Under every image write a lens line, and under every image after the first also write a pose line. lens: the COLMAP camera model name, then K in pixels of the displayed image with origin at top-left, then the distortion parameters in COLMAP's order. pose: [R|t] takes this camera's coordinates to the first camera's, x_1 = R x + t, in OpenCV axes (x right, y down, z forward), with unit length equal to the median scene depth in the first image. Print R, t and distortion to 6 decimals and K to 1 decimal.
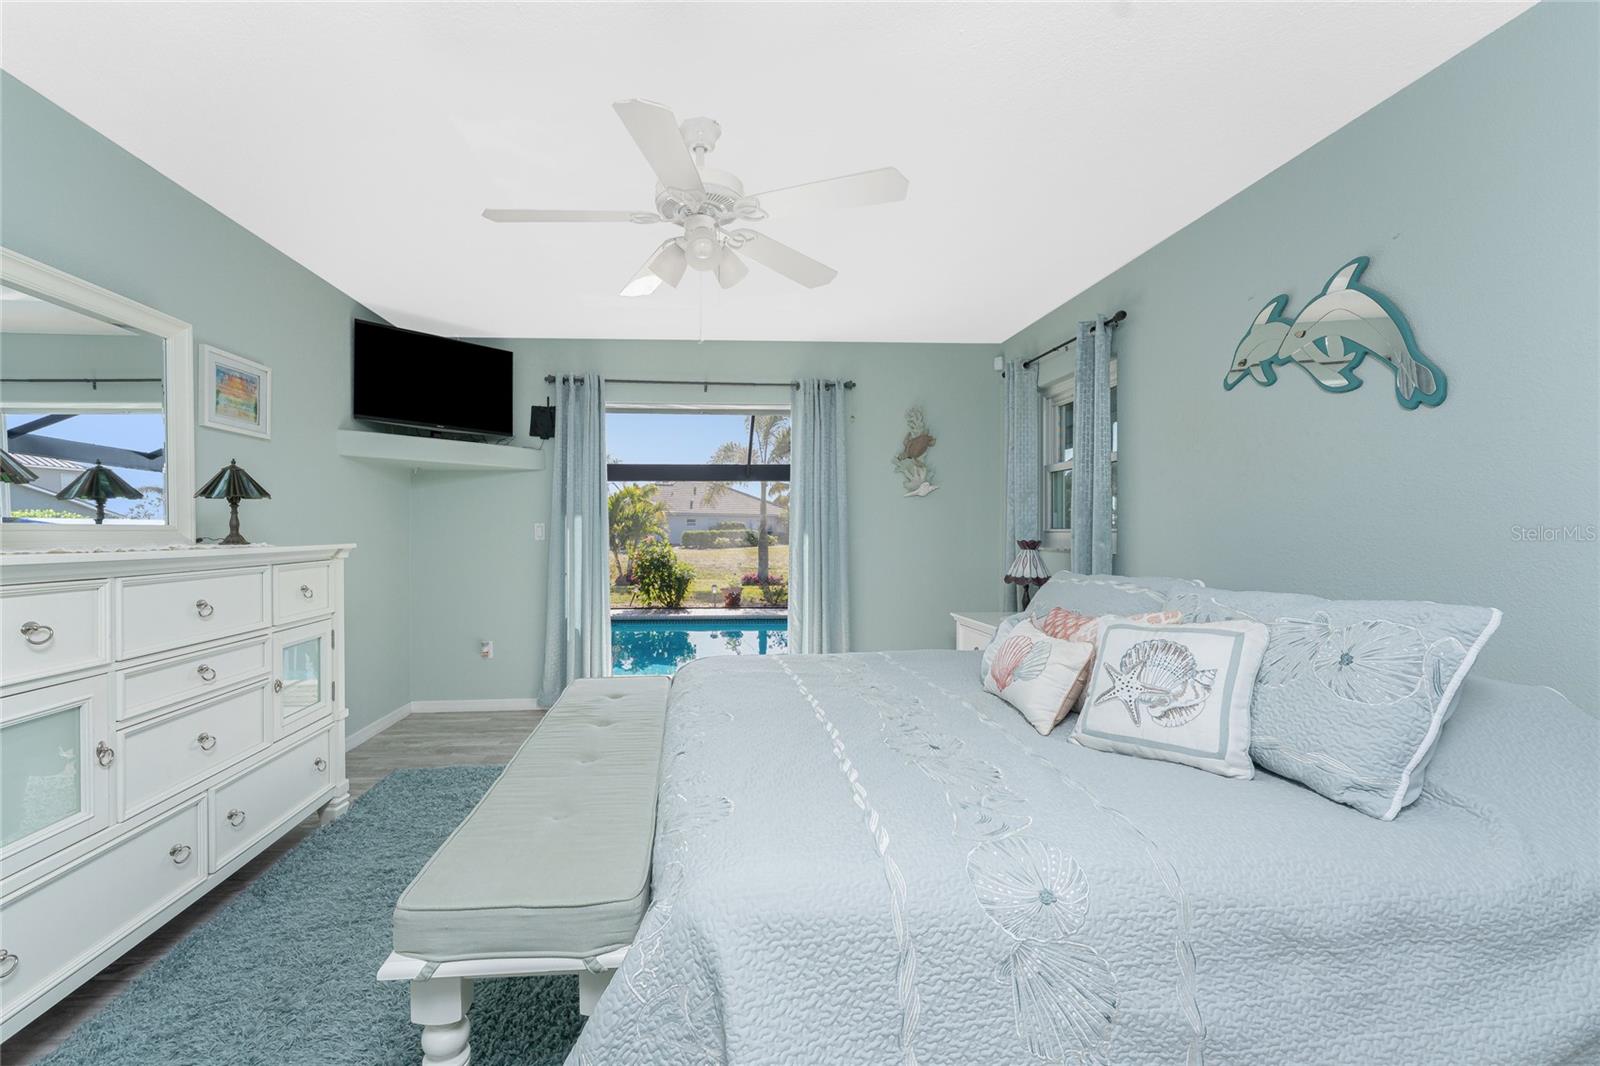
lens RADIAL K [[671.6, 0, 797.7], [0, 671.6, 533.8], [0, 0, 1]] dist [-0.002649, 0.000079]
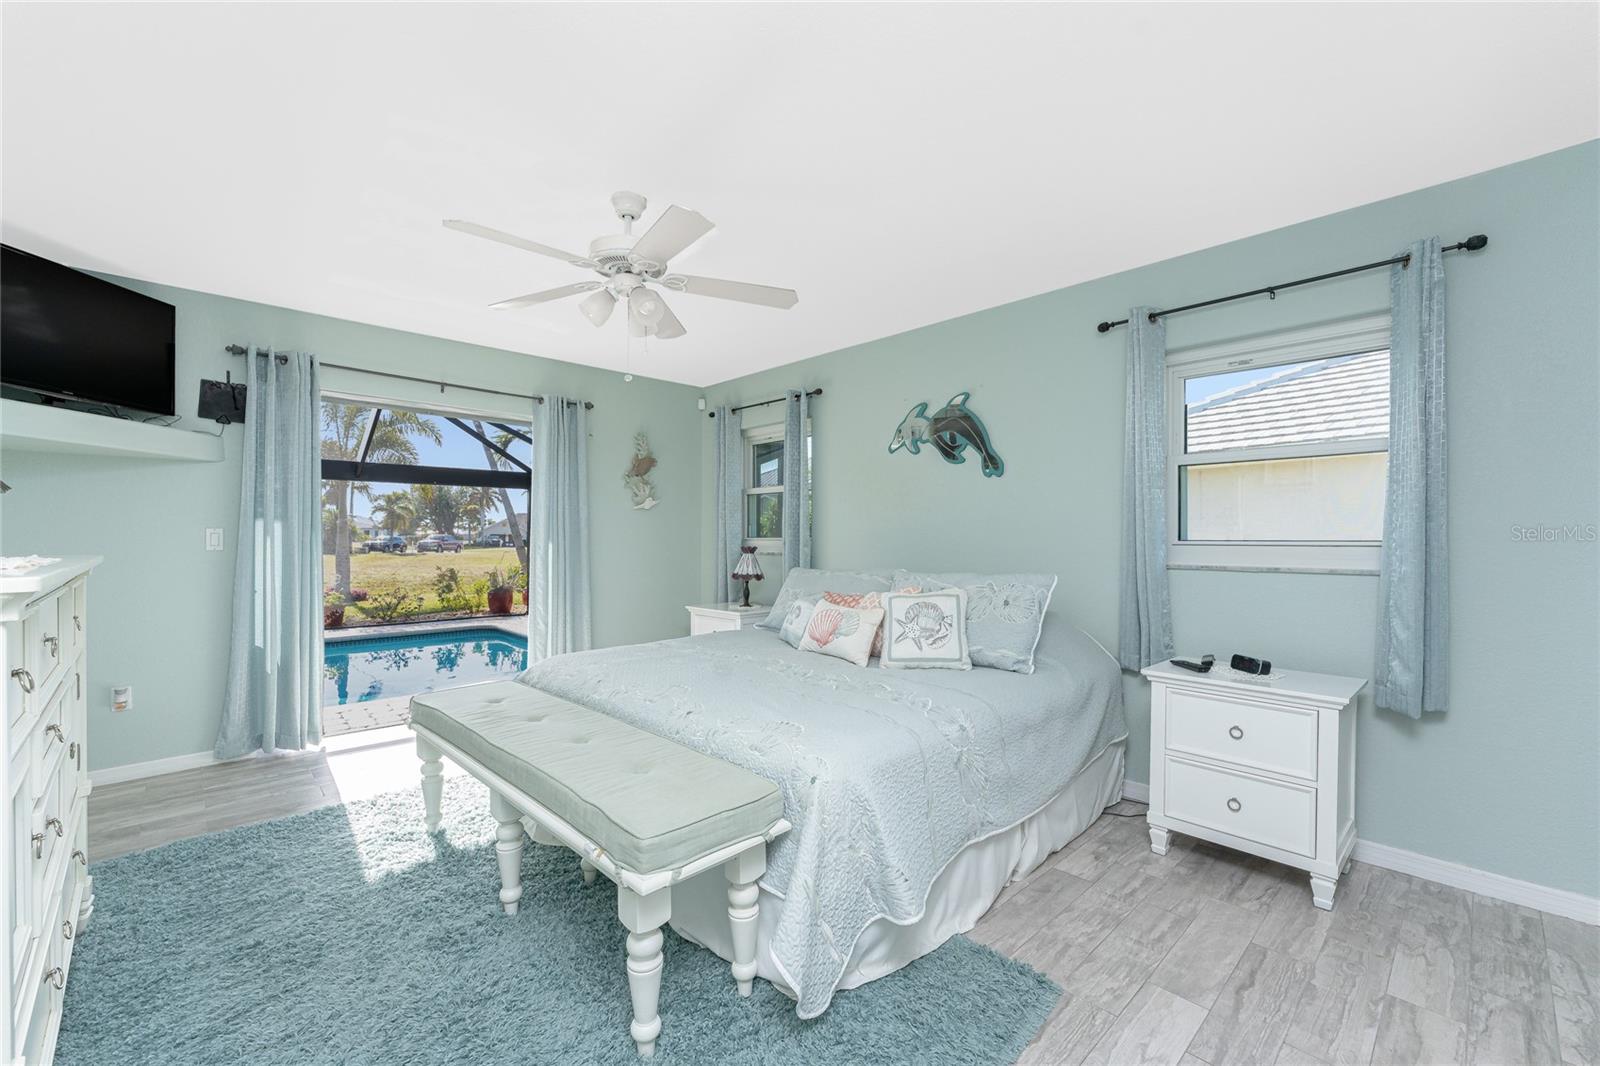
lens RADIAL K [[671.6, 0, 797.7], [0, 671.6, 533.8], [0, 0, 1]] dist [-0.002649, 0.000079]
pose [[0.752260, 0.006360, 0.658836, -0.449803], [0.000809, 0.999944, -0.010576, -0.000887], [-0.658866, 0.008489, 0.752212, -0.055069]]
